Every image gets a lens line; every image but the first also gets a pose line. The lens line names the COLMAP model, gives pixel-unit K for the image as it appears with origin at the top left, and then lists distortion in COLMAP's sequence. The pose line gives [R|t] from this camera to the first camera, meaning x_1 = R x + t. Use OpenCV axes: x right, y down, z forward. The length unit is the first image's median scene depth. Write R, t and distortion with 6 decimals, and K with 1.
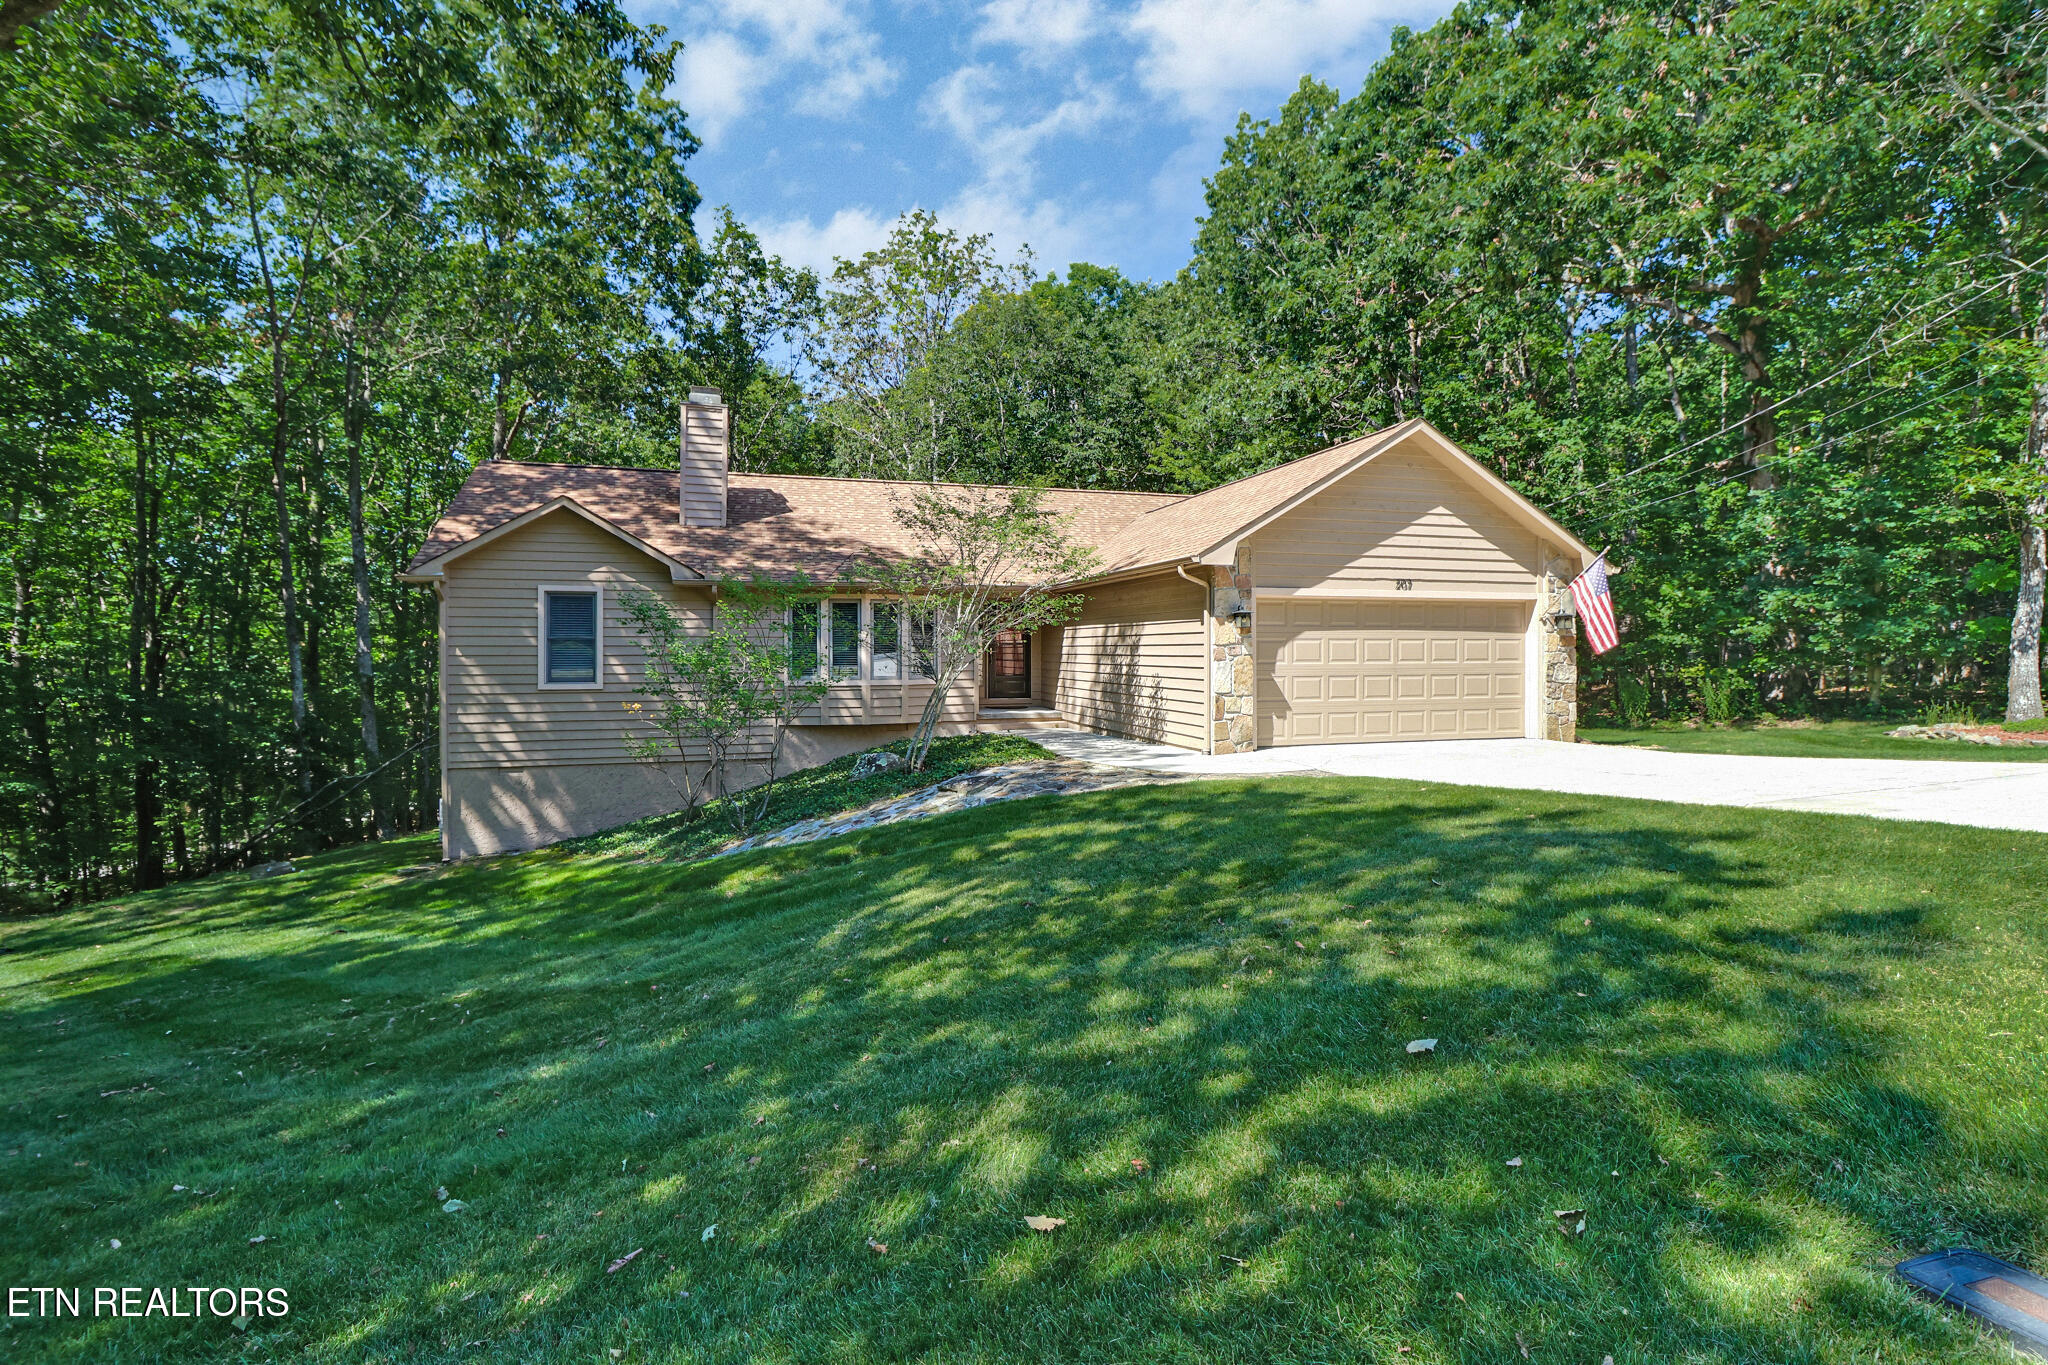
lens RADIAL K [[975.2, 0, 1028.8], [0, 975.2, 648.3], [0, 0, 1]] dist [-0.015996, -0.000131]
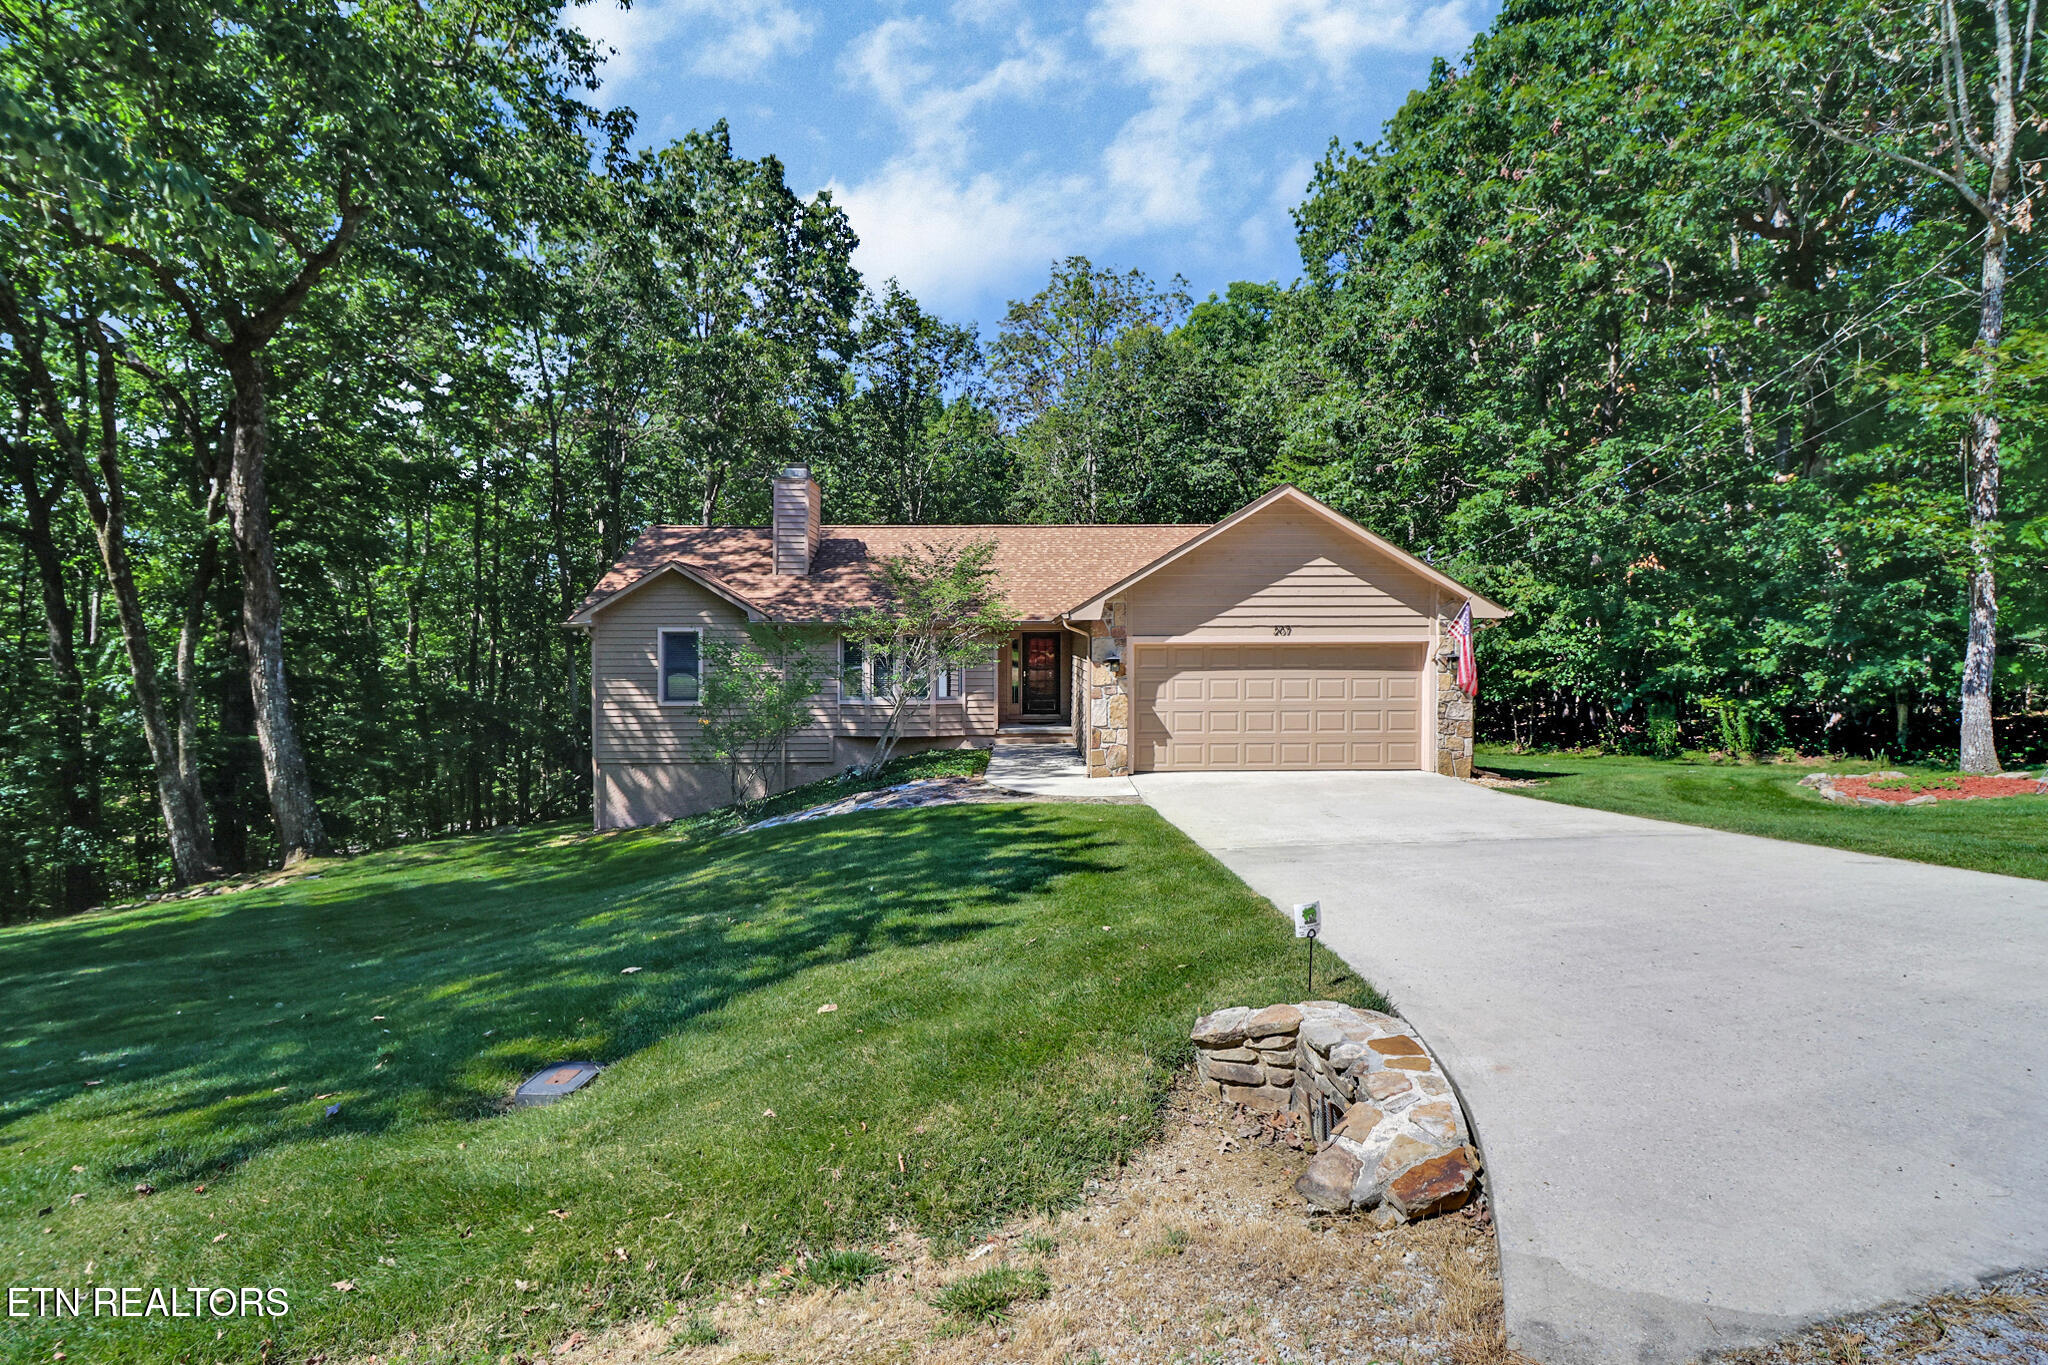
lens RADIAL K [[961.2, 0, 1022.6], [0, 961.2, 639.1], [0, 0, 1]] dist [-0.022095, -0.000174]
pose [[0.958386, -0.001807, -0.285470, 0.358813], [0.002118, 0.999997, 0.000782, -0.049415], [0.285468, -0.001354, 0.958387, -0.122320]]
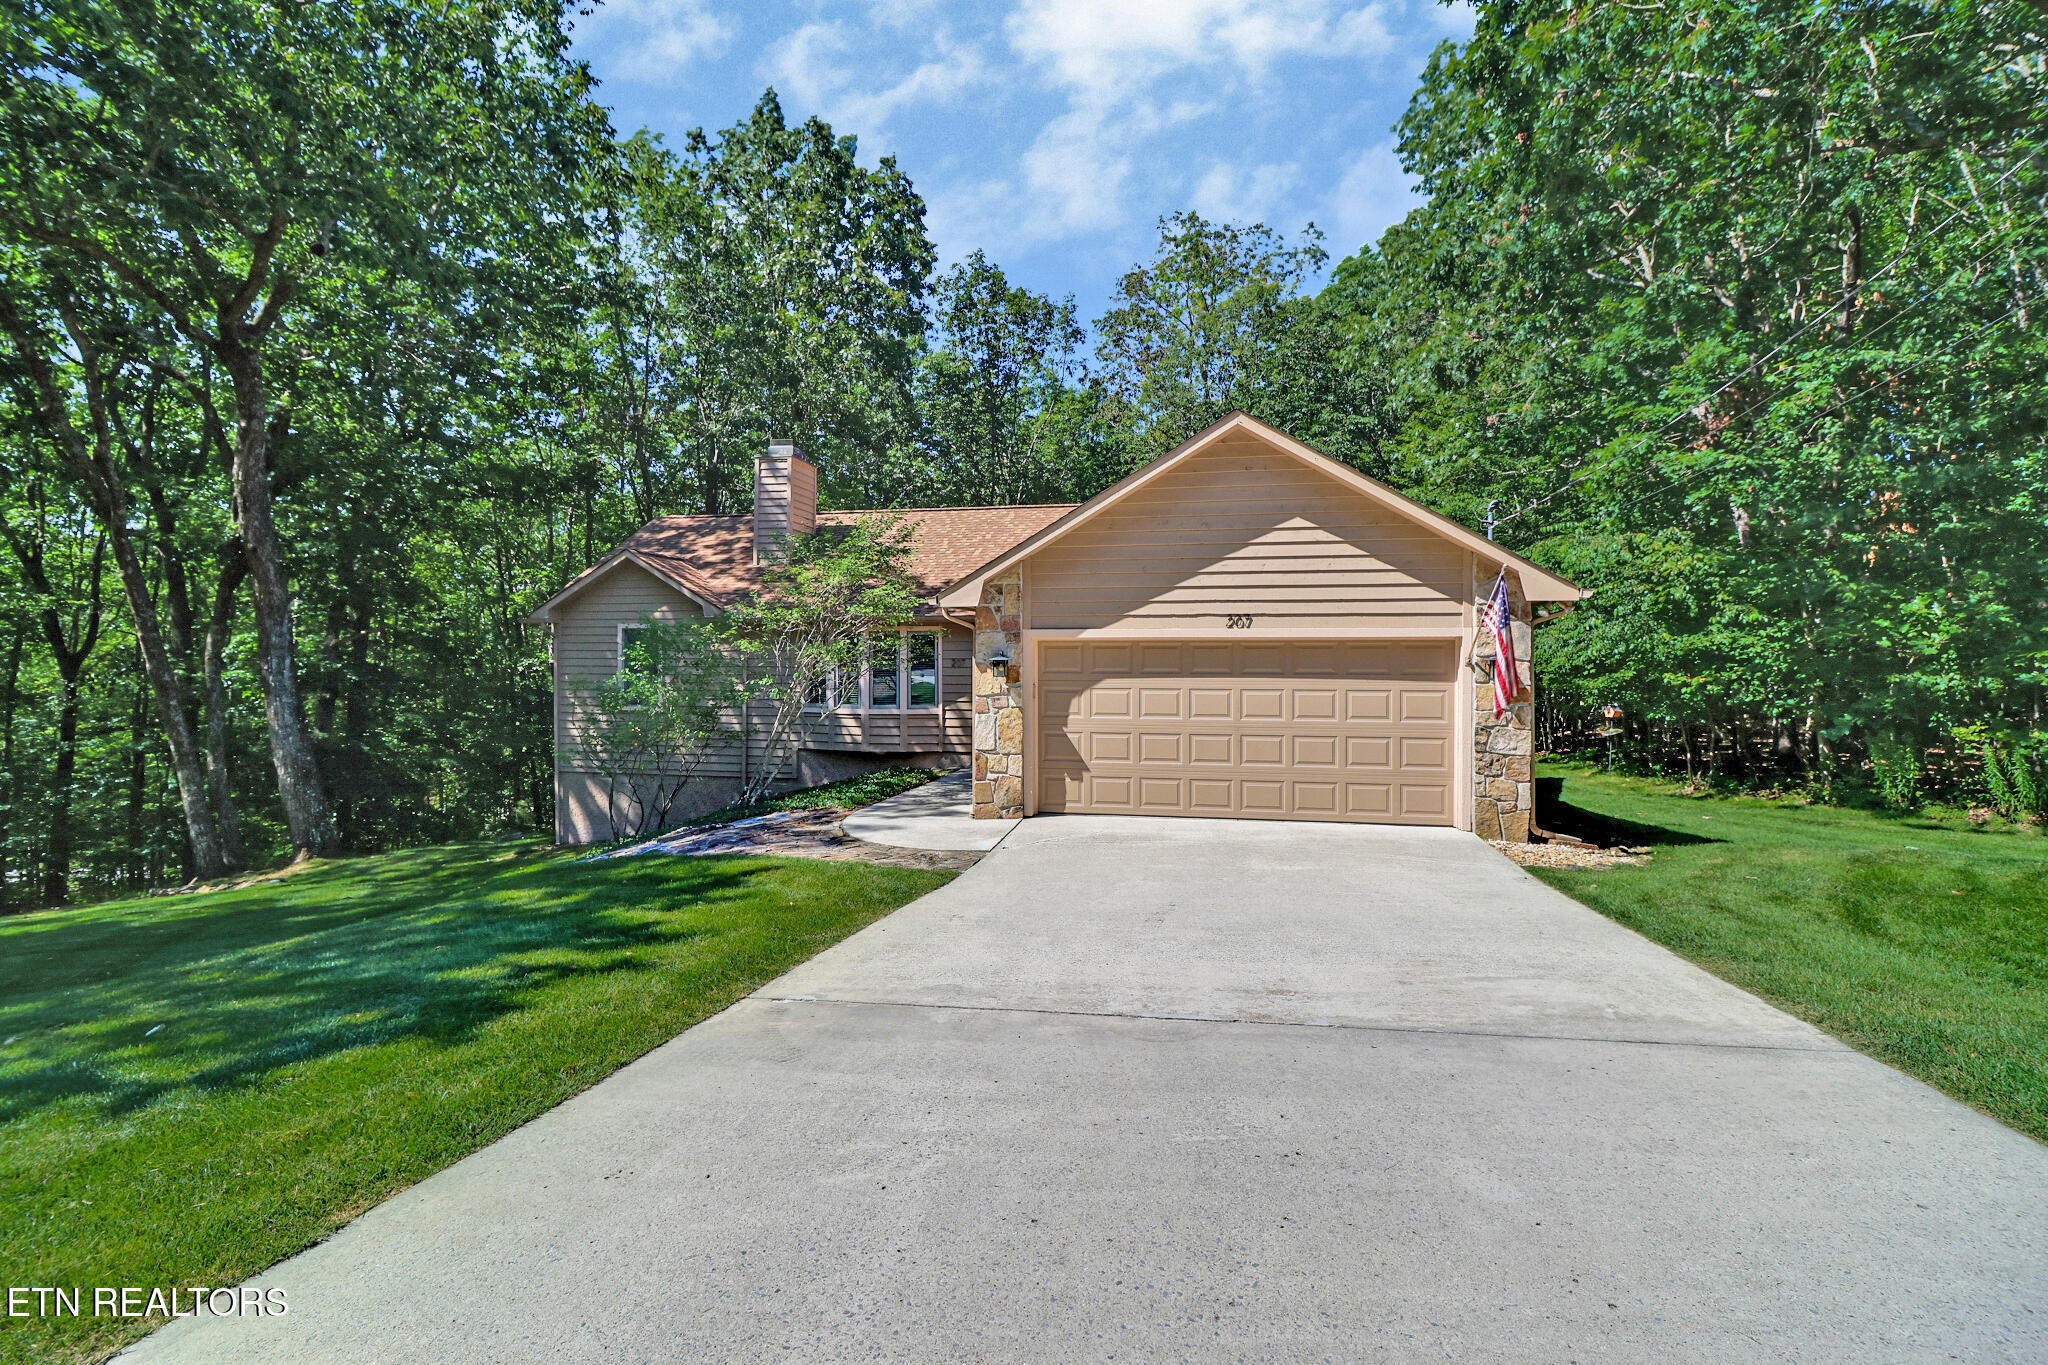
lens RADIAL K [[951.3, 0, 1029.9], [0, 951.3, 648.9], [0, 0, 1]] dist [-0.018462, -0.001118]
pose [[0.880350, 0.002557, -0.474319, 0.520676], [0.000143, 0.999984, 0.005655, -0.040865], [0.474325, -0.005046, 0.880335, 0.209635]]
